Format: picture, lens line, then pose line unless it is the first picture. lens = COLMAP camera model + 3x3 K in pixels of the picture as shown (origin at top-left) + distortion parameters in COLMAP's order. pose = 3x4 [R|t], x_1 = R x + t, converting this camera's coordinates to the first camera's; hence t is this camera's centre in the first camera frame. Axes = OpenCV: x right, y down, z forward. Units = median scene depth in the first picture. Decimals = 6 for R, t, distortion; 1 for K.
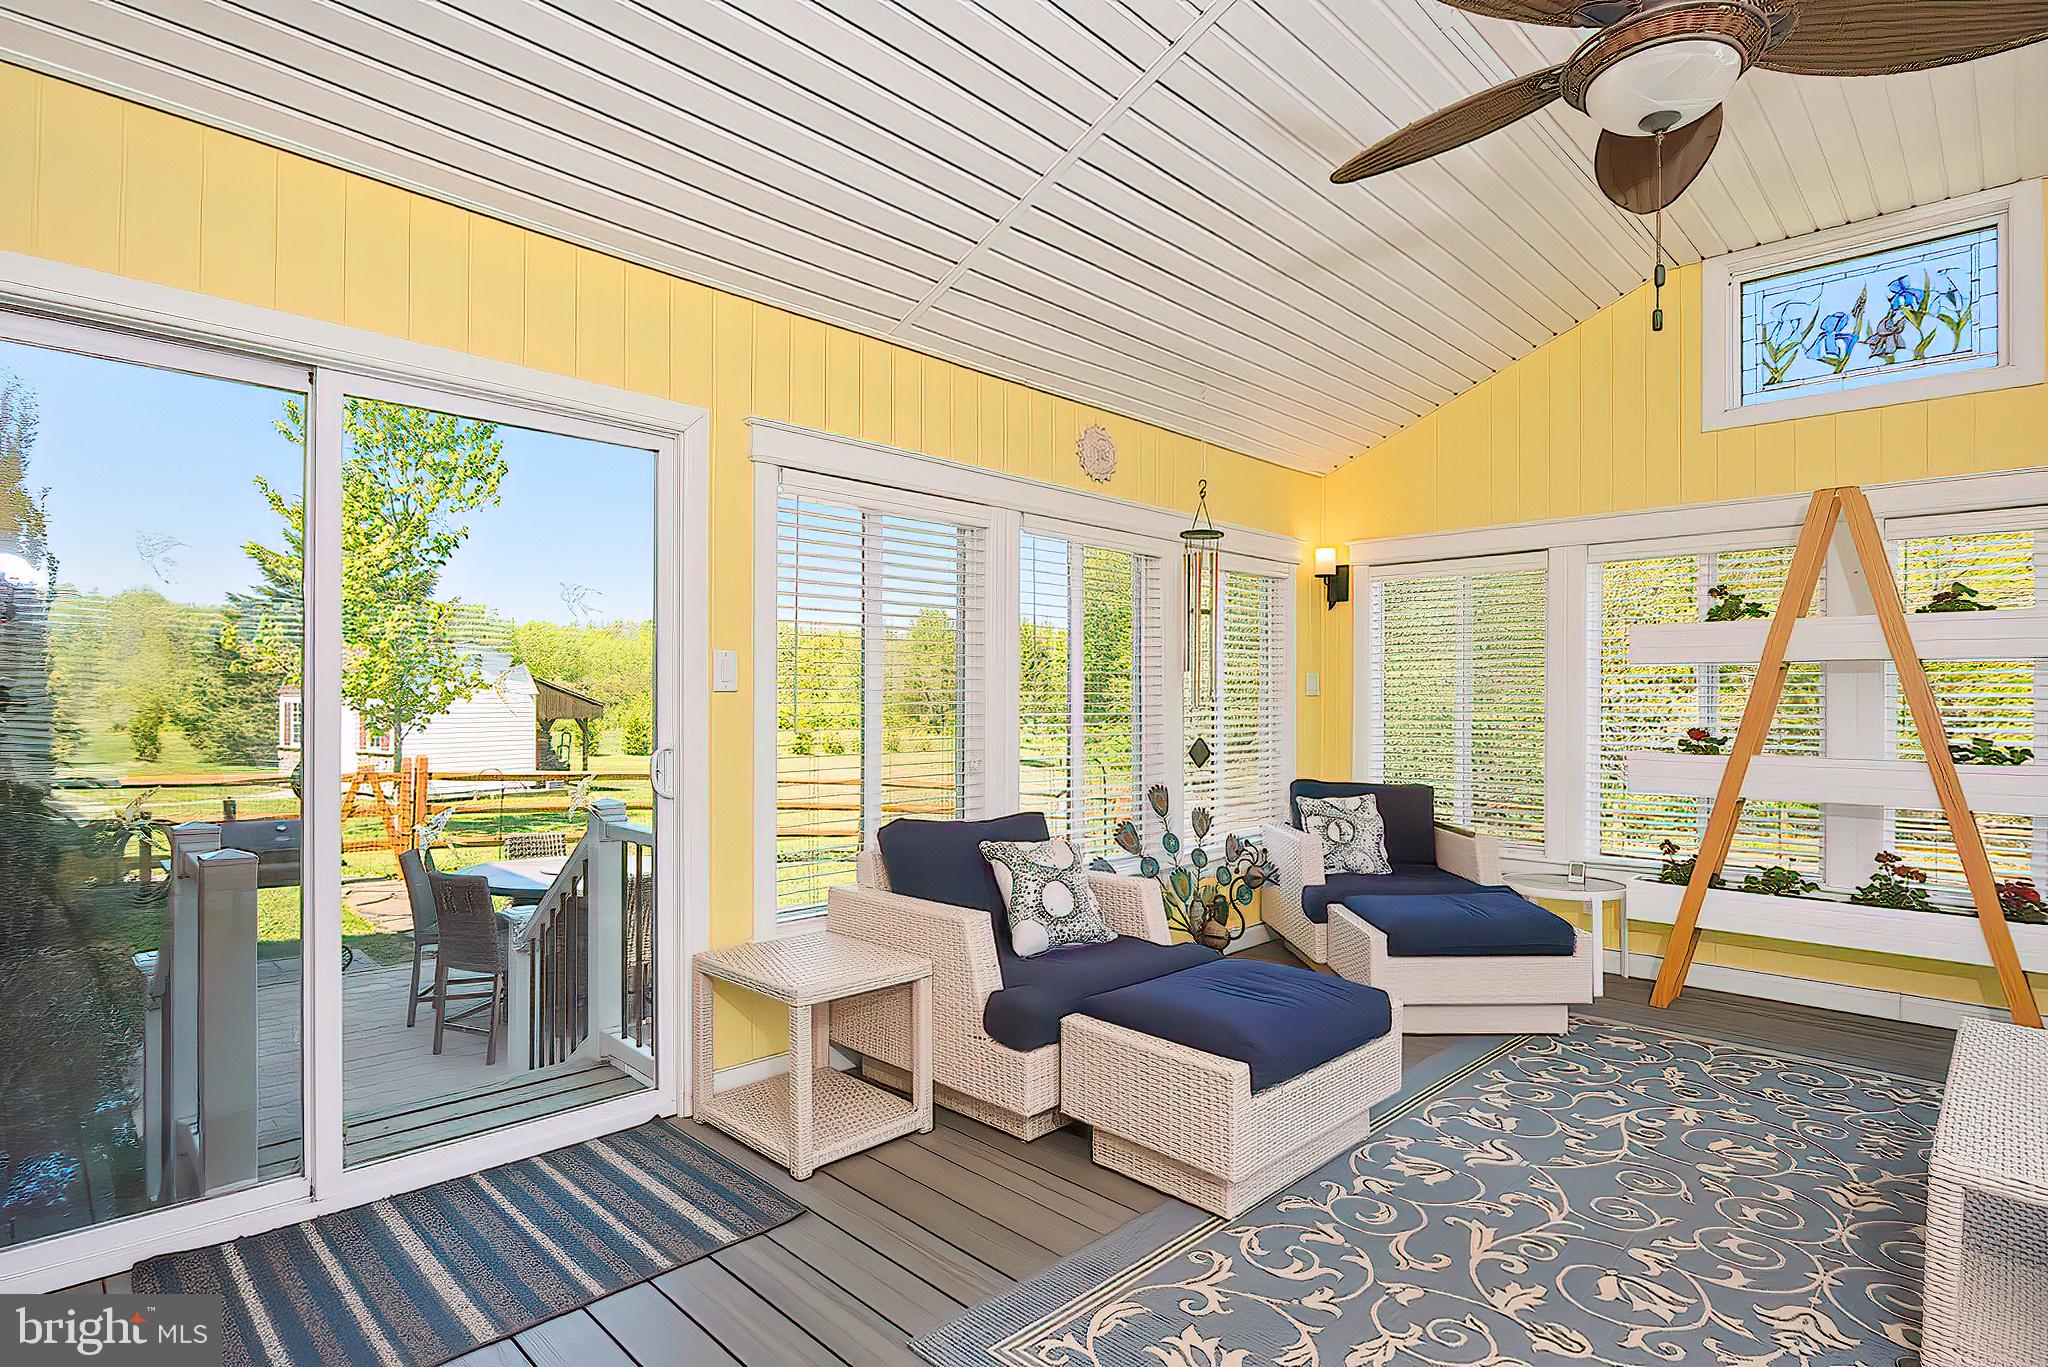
lens RADIAL K [[1031.3, 0, 1018.8], [0, 1031.3, 703.1], [0, 0, 1]] dist [-0.017436, -0.000376]
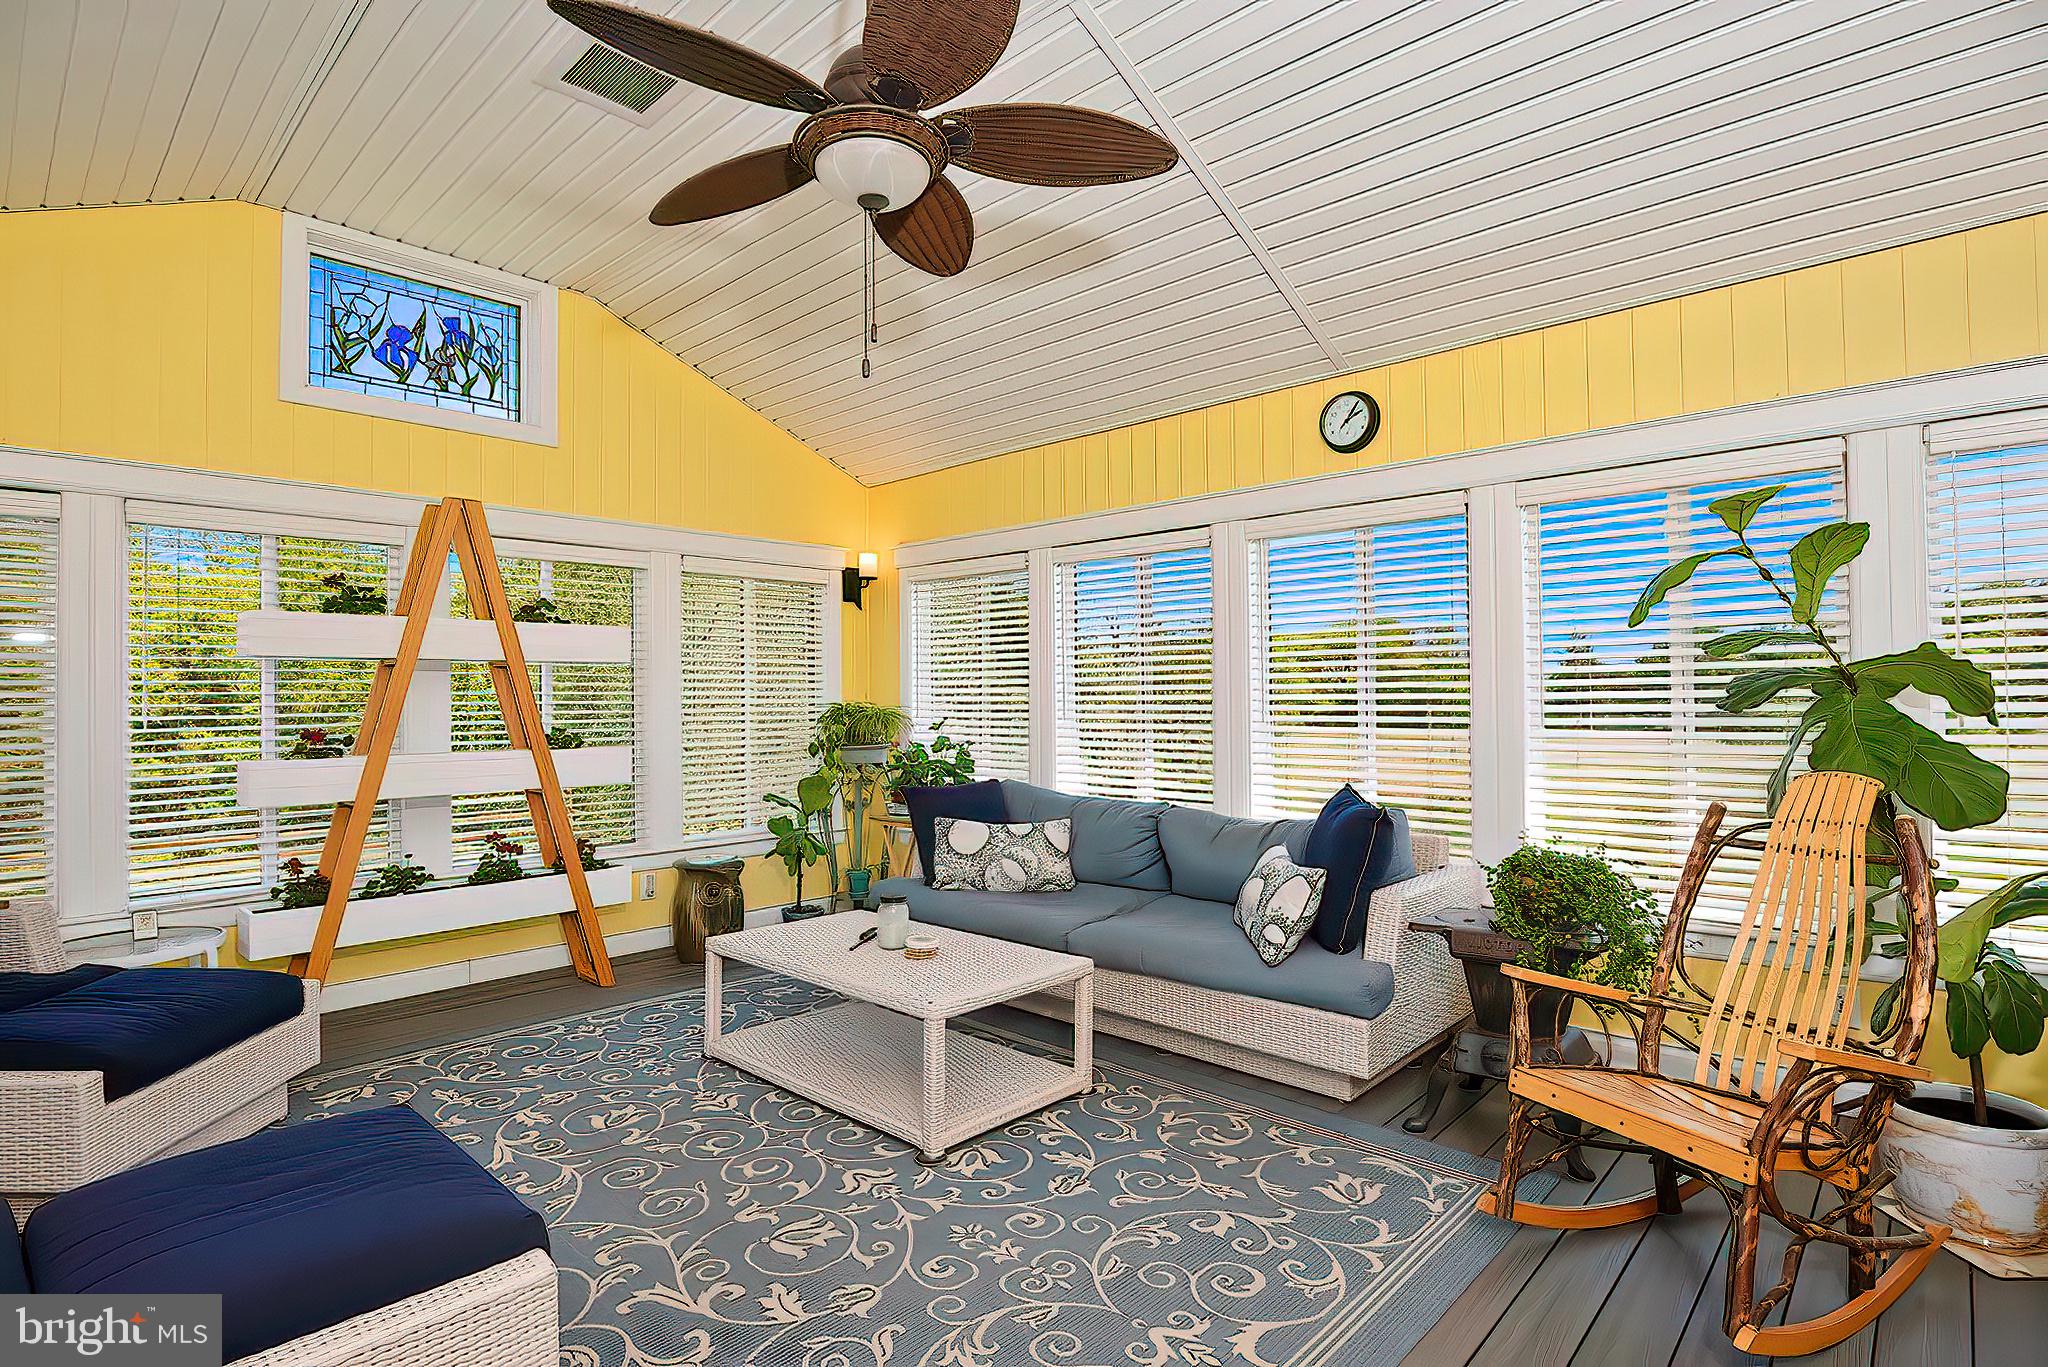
lens RADIAL K [[1031.3, 0, 1009.9], [0, 1031.3, 683.3], [0, 0, 1]] dist [-0.017436, -0.000376]
pose [[-0.033927, 0.007472, 0.999396, -0.290225], [0.011038, 0.999914, -0.007101, -0.003297], [-0.999363, 0.010790, -0.034006, 0.462082]]
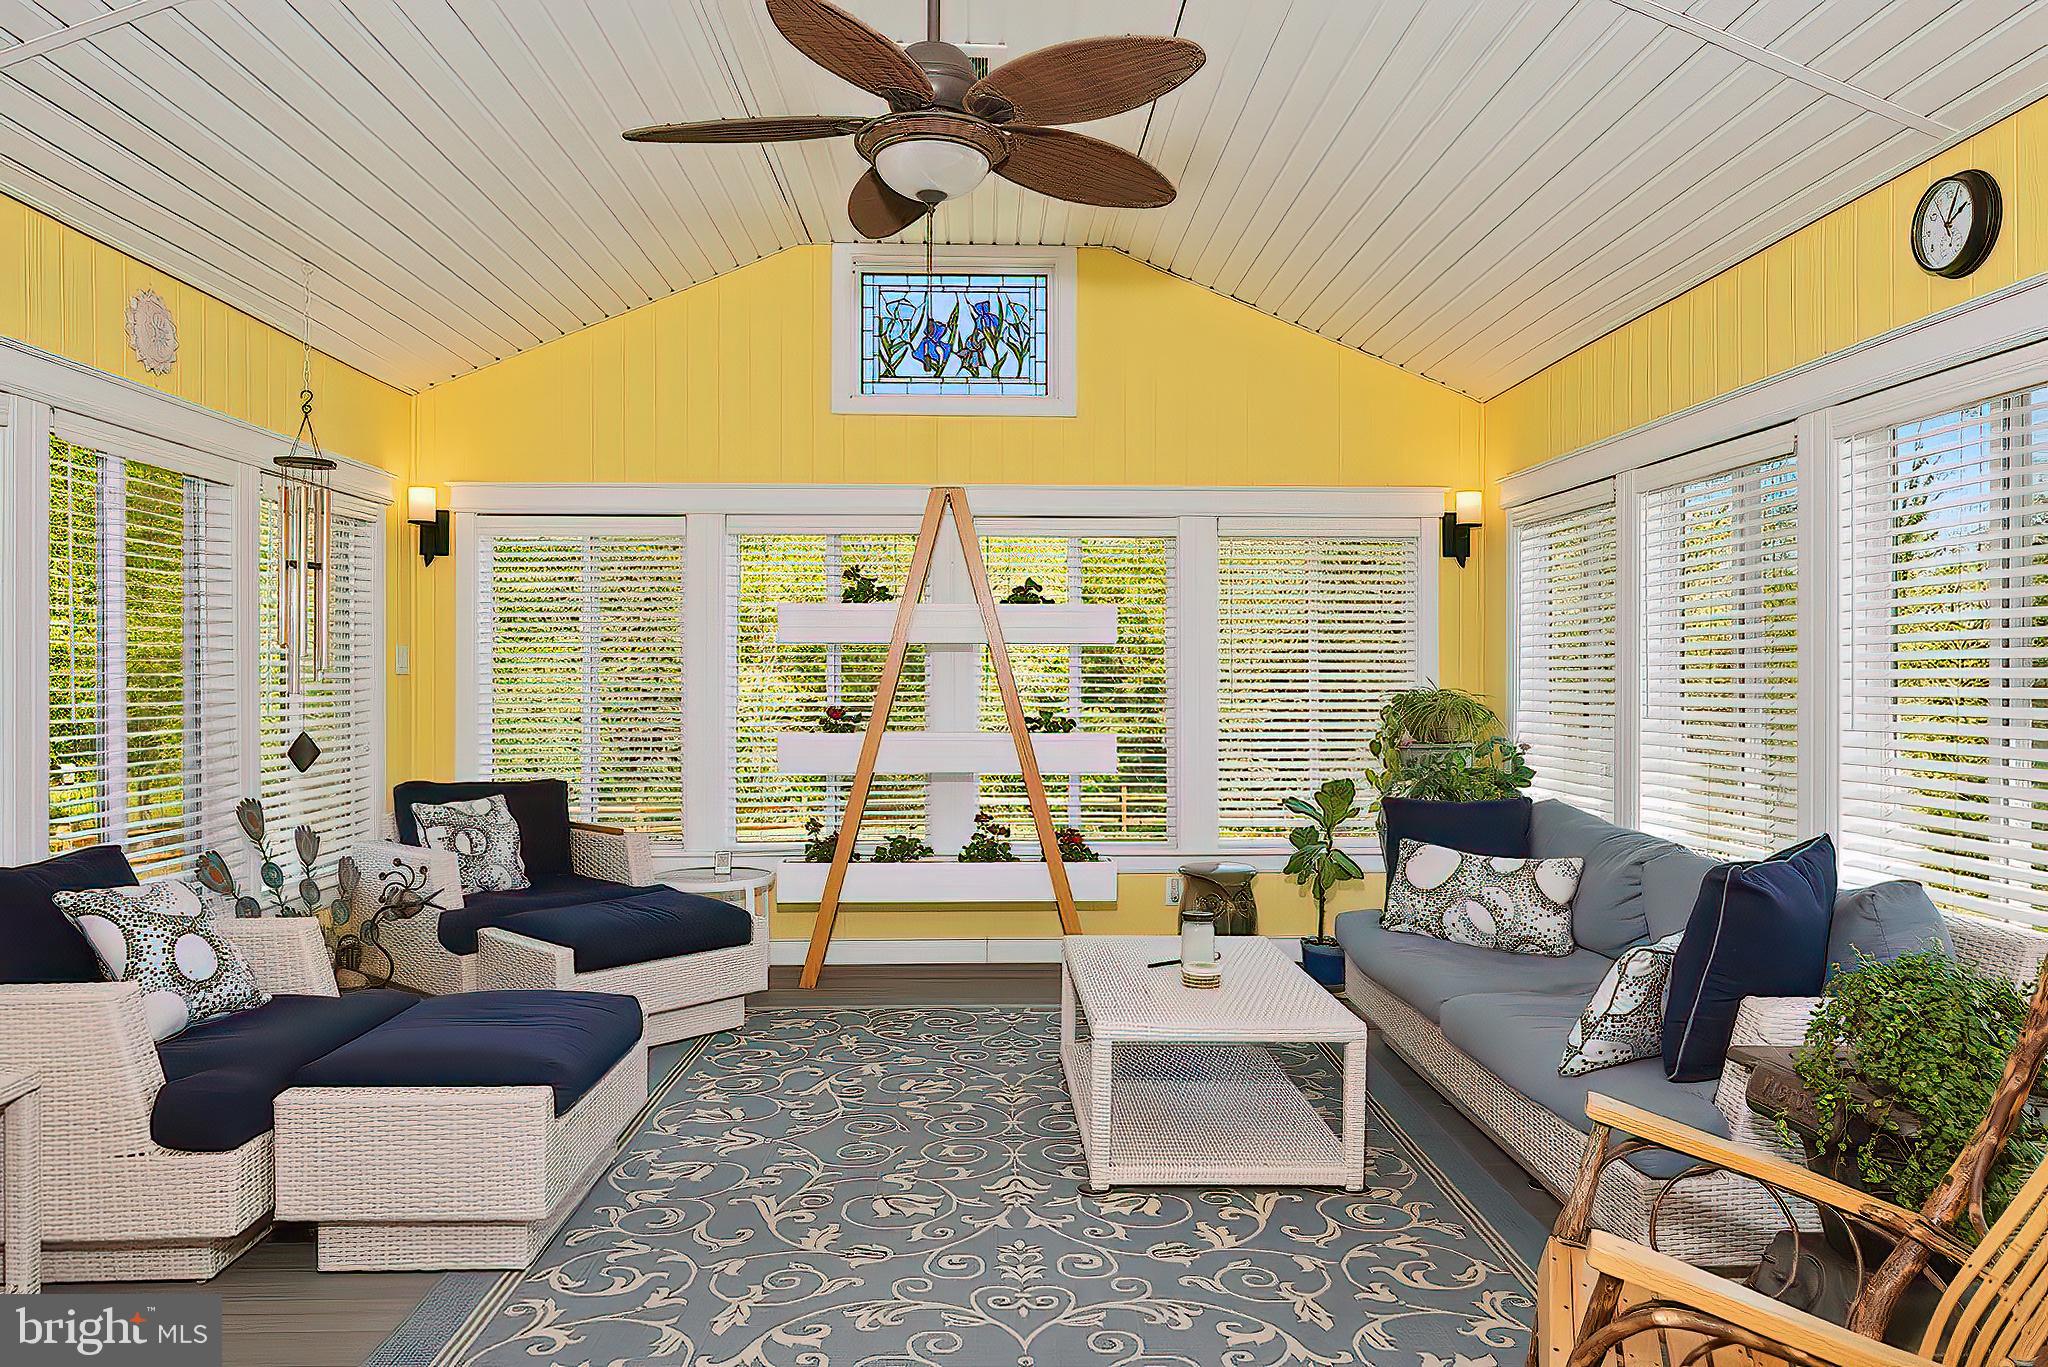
lens RADIAL K [[1407.3, 0, 1009.5], [0, 1407.3, 671.8], [0, 0, 1]] dist [0.000045, 0.002285]
pose [[0.688431, -0.001653, 0.725300, -0.257930], [0.004883, 0.999985, -0.002355, -0.006759], [-0.725285, 0.005163, 0.688429, -0.098473]]
